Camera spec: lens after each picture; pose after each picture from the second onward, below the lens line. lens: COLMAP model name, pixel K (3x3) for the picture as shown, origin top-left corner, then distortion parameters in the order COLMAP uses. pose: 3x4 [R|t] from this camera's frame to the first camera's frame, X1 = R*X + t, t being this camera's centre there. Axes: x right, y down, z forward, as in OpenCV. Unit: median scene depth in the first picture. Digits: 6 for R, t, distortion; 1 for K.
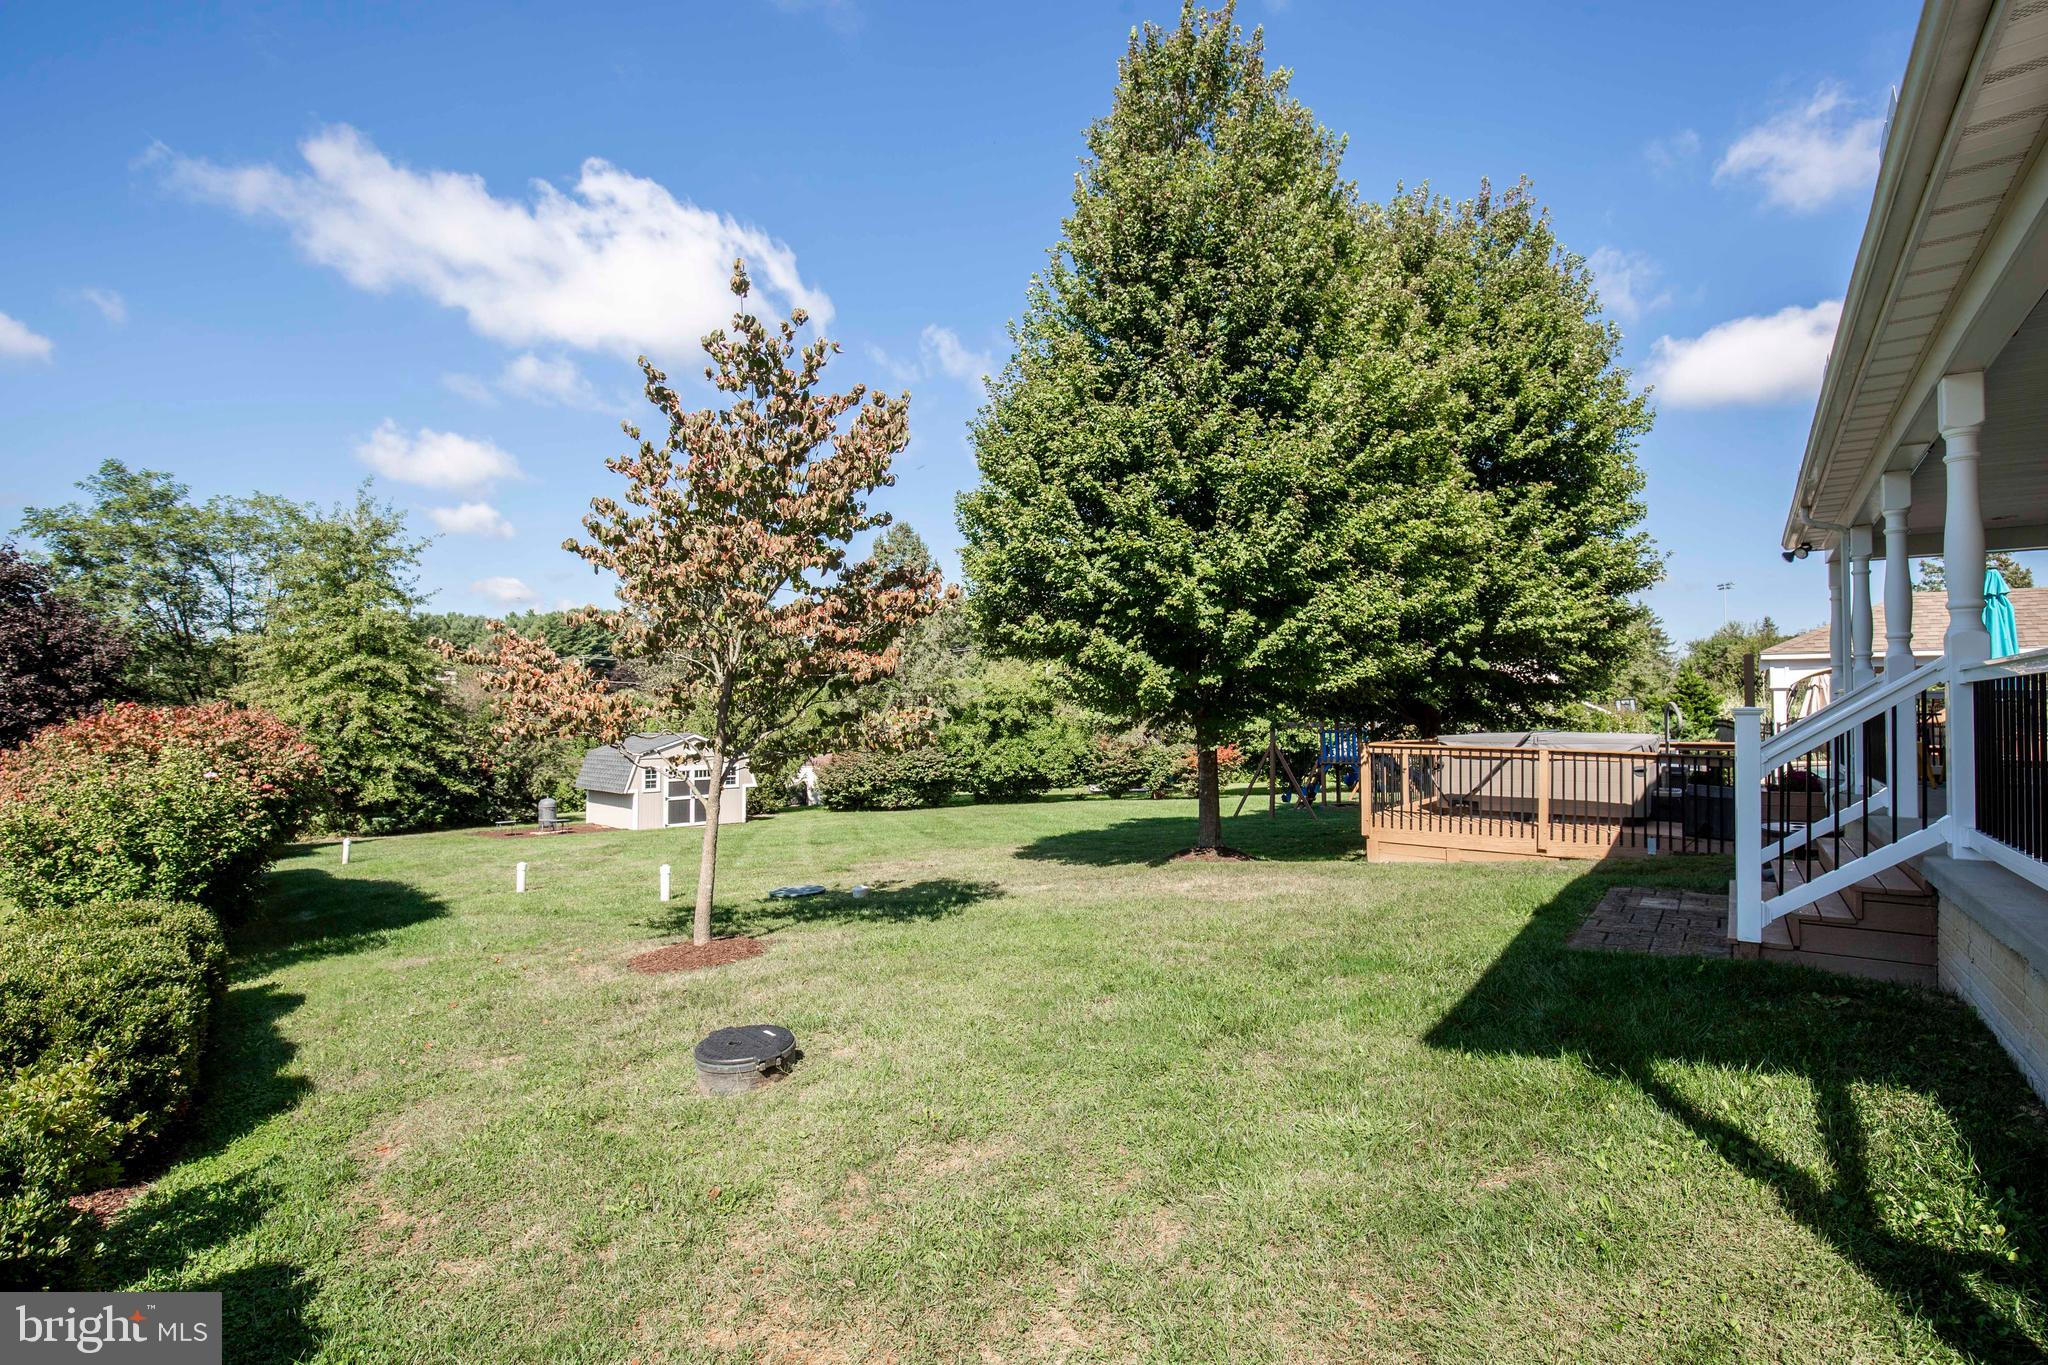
lens RADIAL K [[955.3, 0, 1039.0], [0, 955.3, 679.6], [0, 0, 1]] dist [-0.043927, 0.007064]
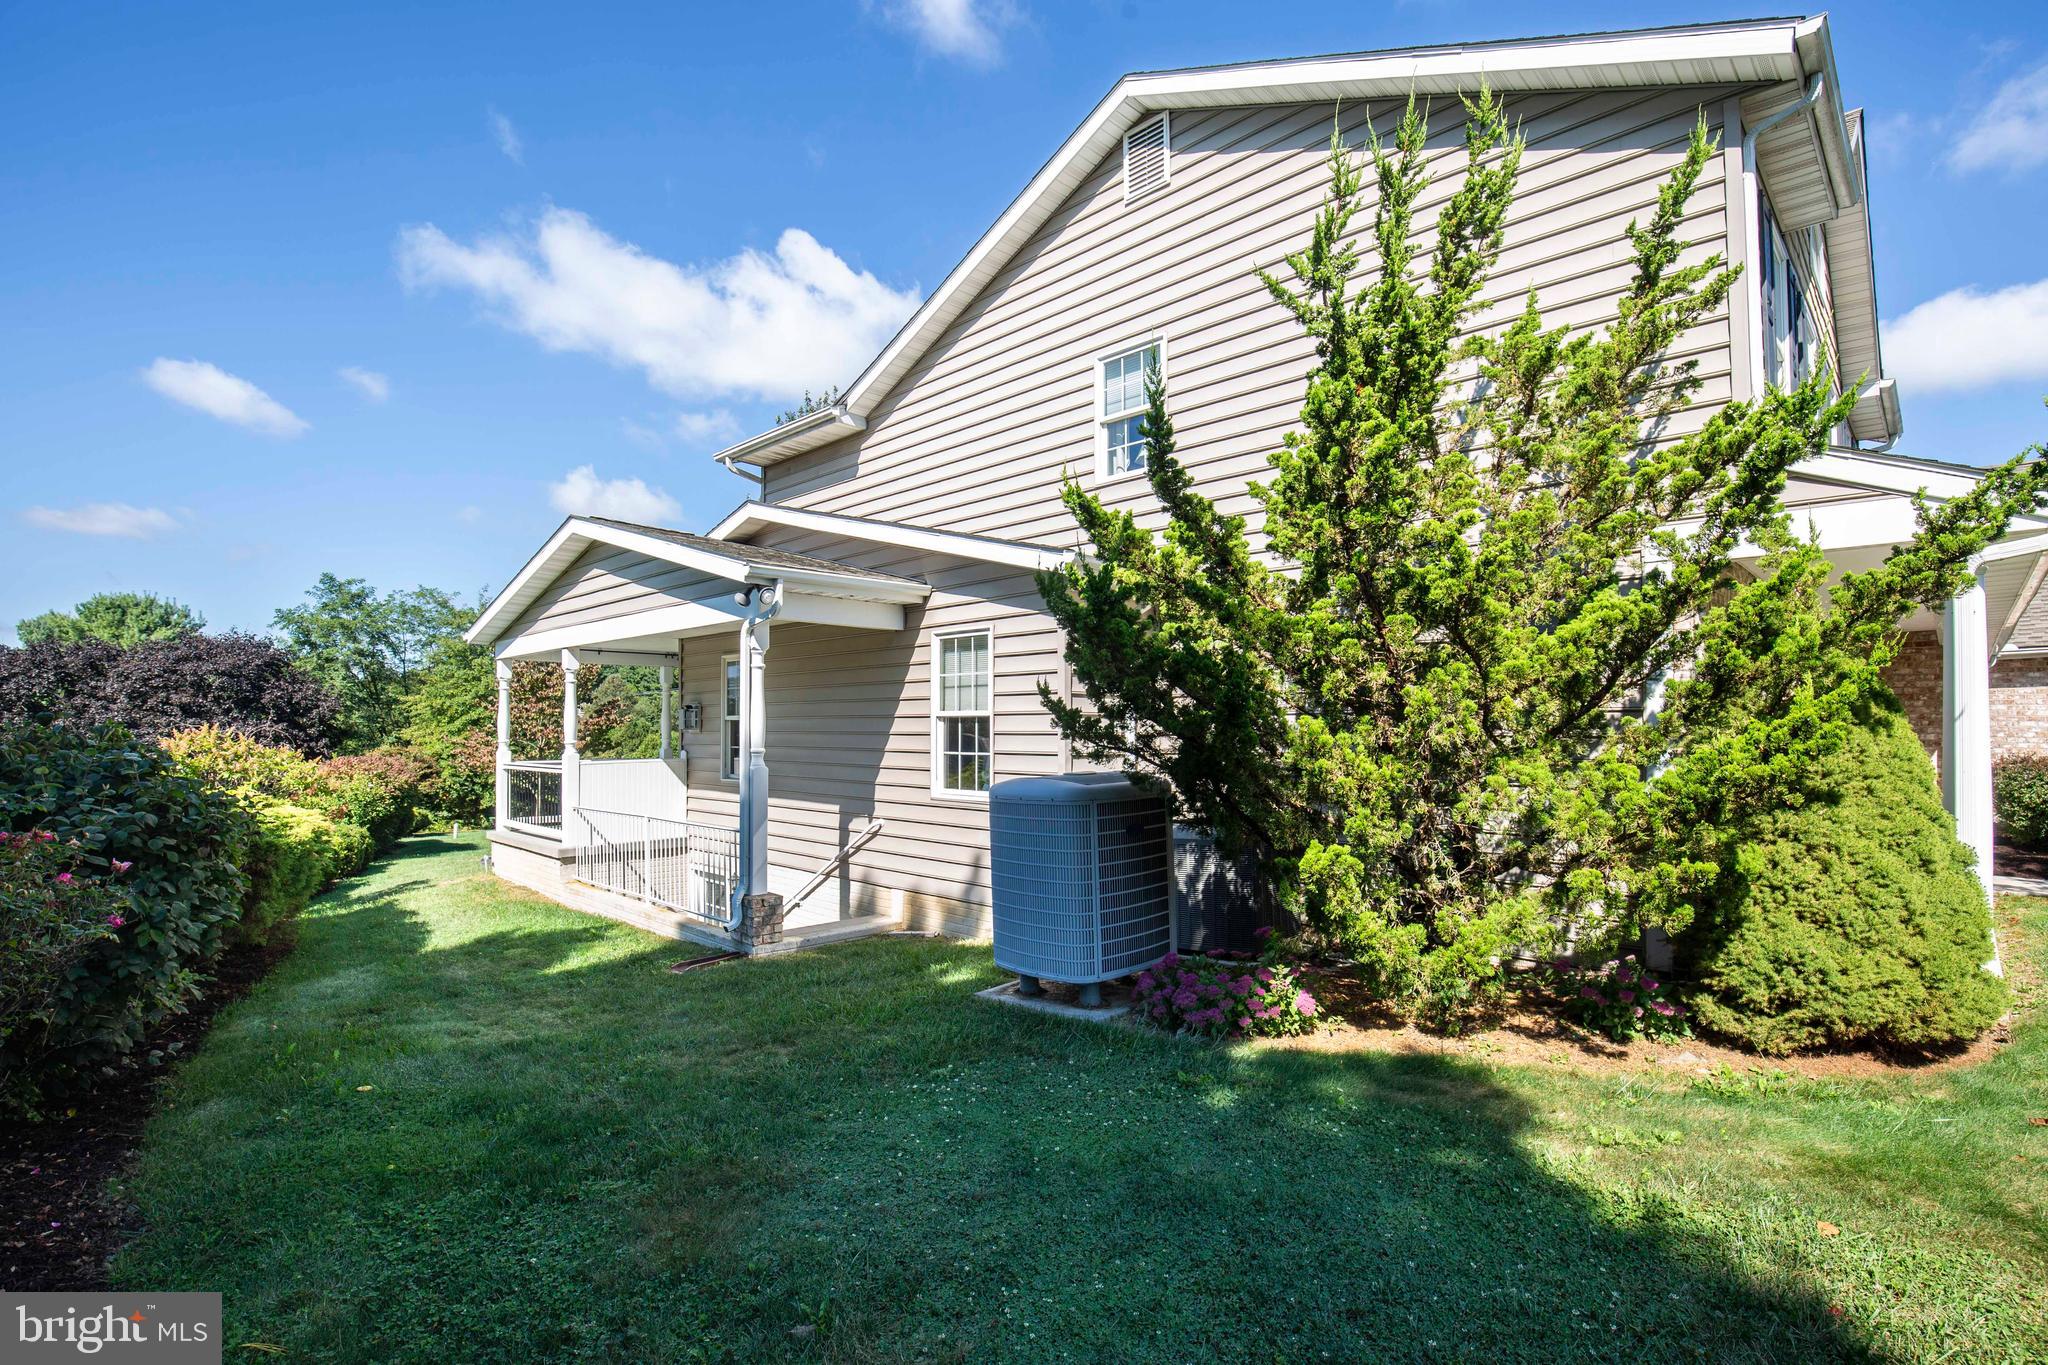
lens RADIAL K [[961.6, 0, 1034.2], [0, 961.6, 713.9], [0, 0, 1]] dist [-0.039504, 0.000167]
pose [[0.989570, -0.005933, -0.143928, 0.852940], [0.008318, 0.999838, 0.015977, -0.079660], [0.143810, -0.017007, 0.989459, -0.862302]]
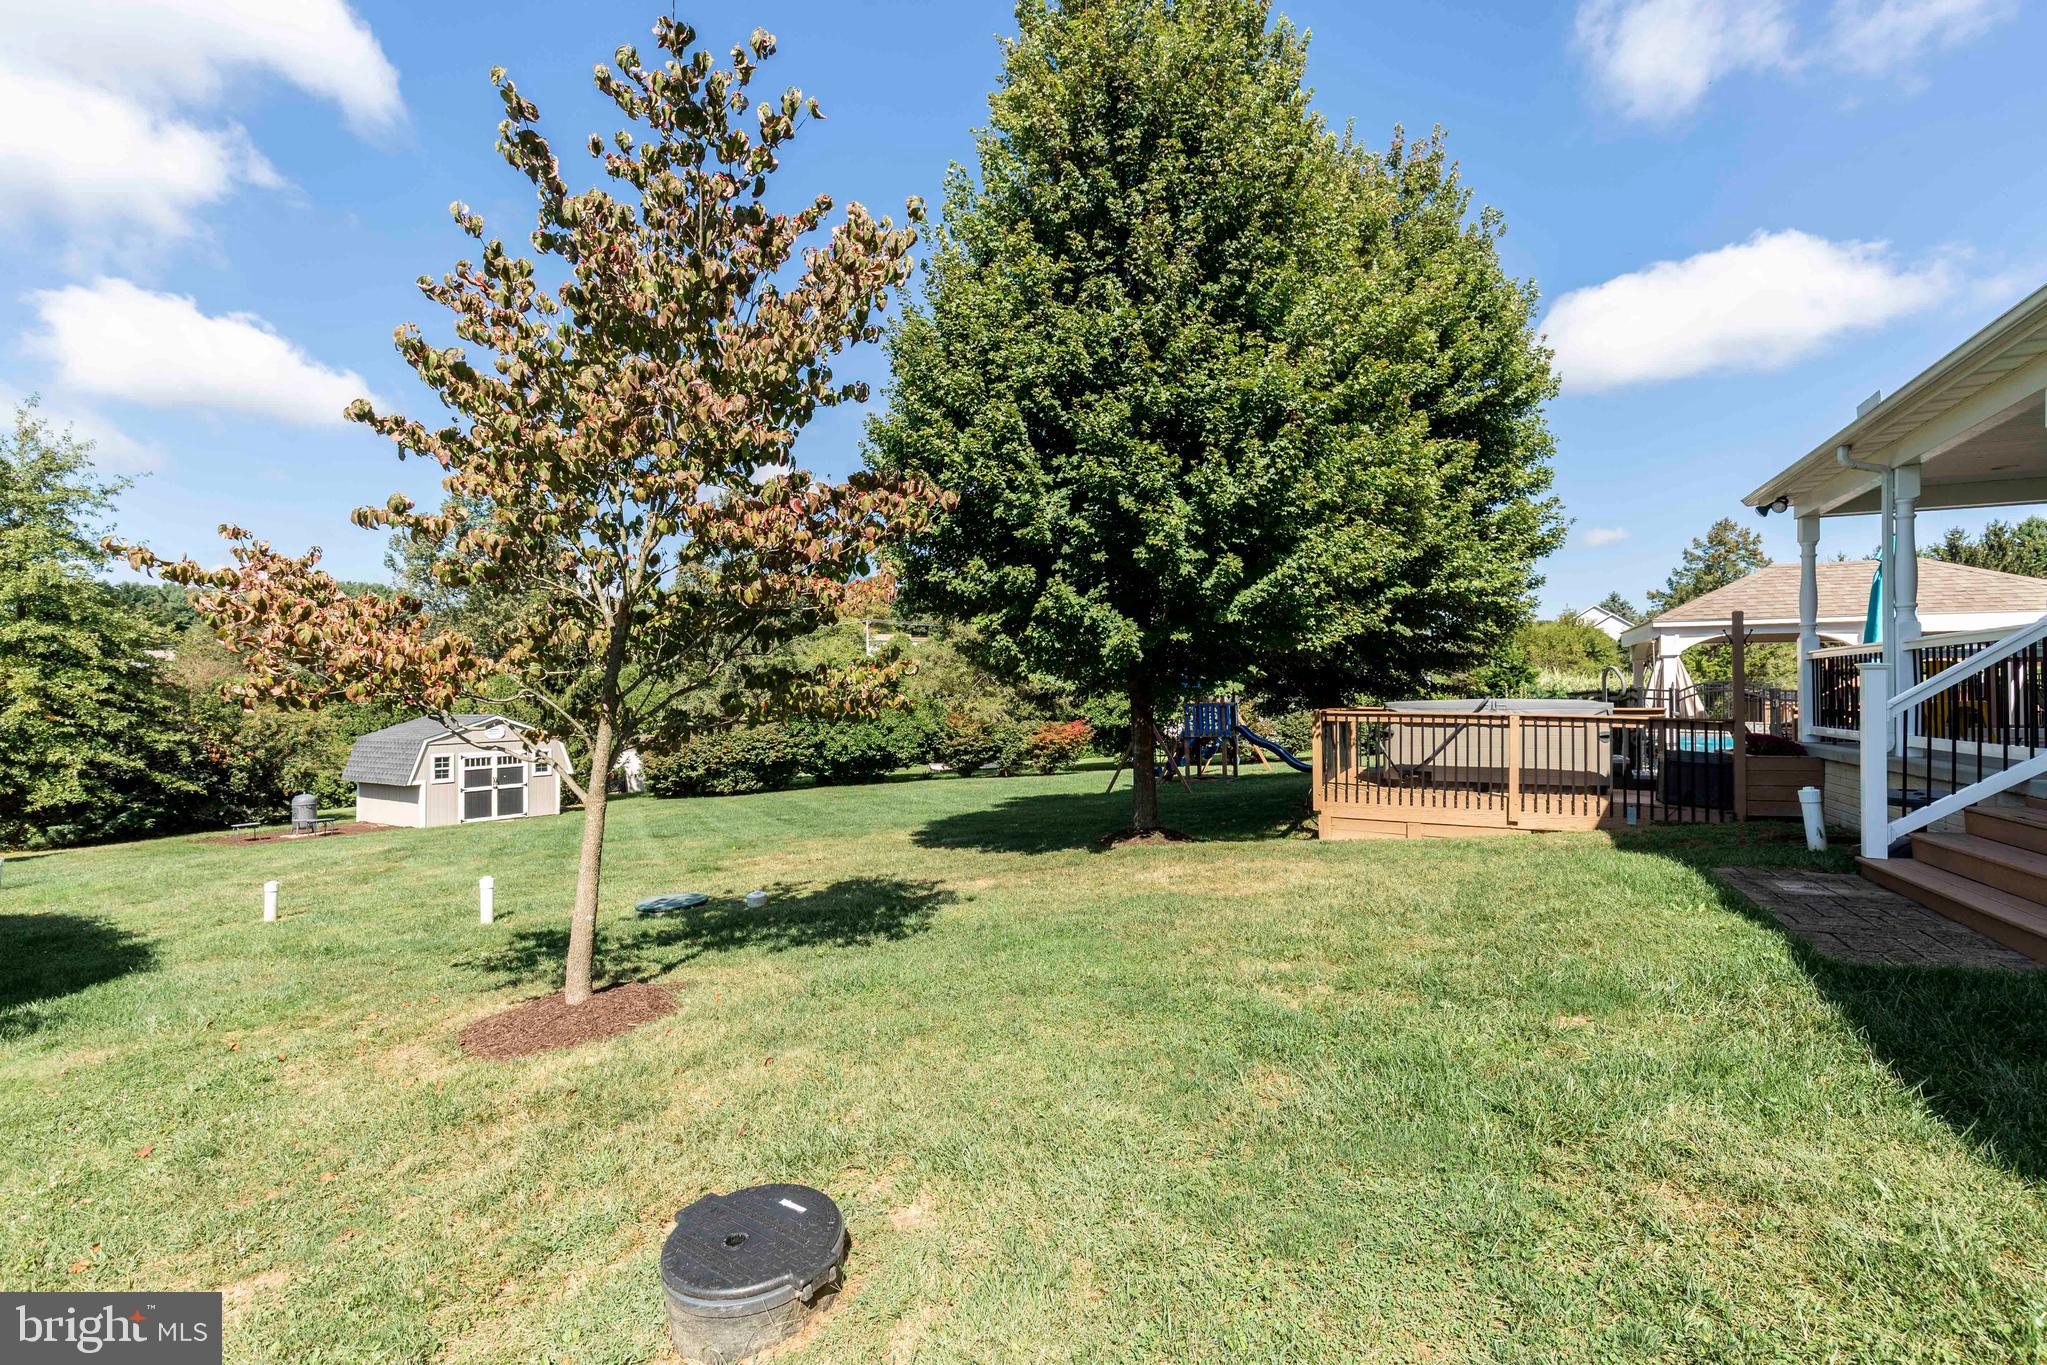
lens RADIAL K [[916.3, 0, 1022.3], [0, 916.3, 678.5], [0, 0, 1]] dist [0.000868, 0.000933]
pose [[0.982193, -0.003268, 0.187848, -0.107740], [-0.000009, 0.999848, 0.017439, 0.020848], [-0.187876, -0.017130, 0.982043, 0.188531]]
